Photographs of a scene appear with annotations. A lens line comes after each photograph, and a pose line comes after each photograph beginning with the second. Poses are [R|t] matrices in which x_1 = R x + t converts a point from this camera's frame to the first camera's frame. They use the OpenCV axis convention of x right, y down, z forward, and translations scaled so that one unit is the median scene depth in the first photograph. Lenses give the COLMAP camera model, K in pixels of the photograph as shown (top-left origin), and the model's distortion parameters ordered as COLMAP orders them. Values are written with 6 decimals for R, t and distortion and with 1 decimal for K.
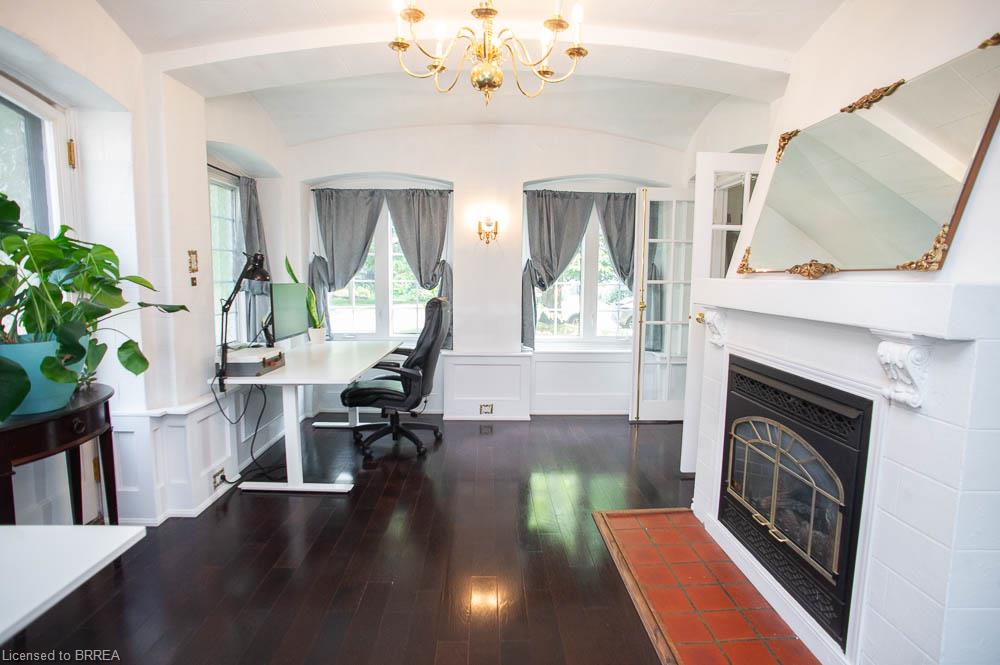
lens RADIAL K [[517.6, 0, 502.8], [0, 517.6, 330.0], [0, 0, 1]] dist [-0.091083, 0.052168]
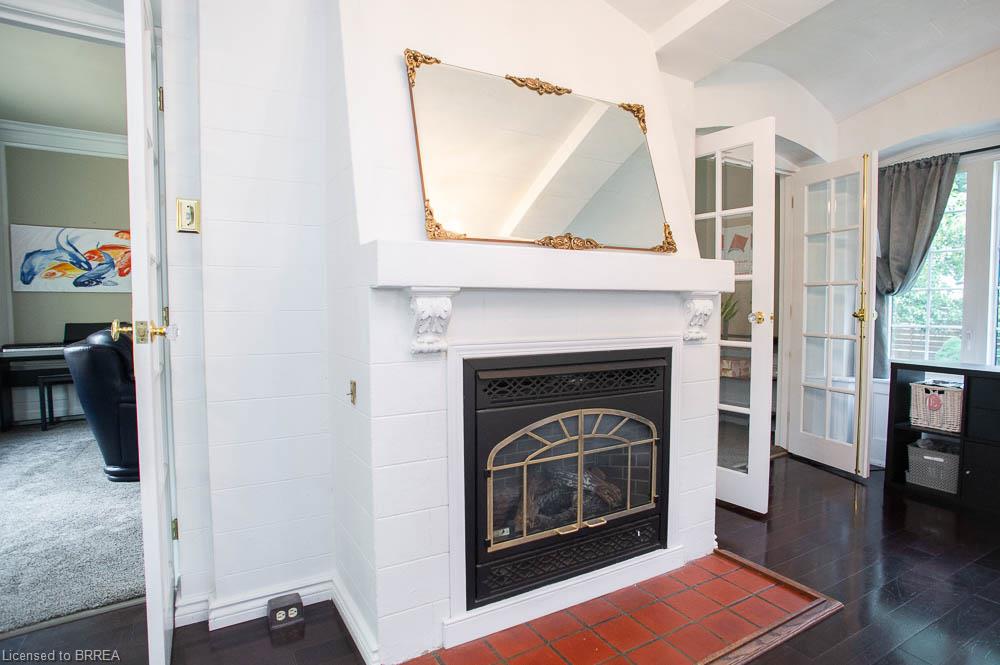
lens RADIAL K [[517.6, 0, 502.8], [0, 517.6, 330.0], [0, 0, 1]] dist [-0.091083, 0.052168]
pose [[-0.456554, -0.055407, 0.887969, -0.210611], [0.089525, 0.990132, 0.107811, -0.072587], [-0.885180, 0.128717, -0.447089, 1.581891]]
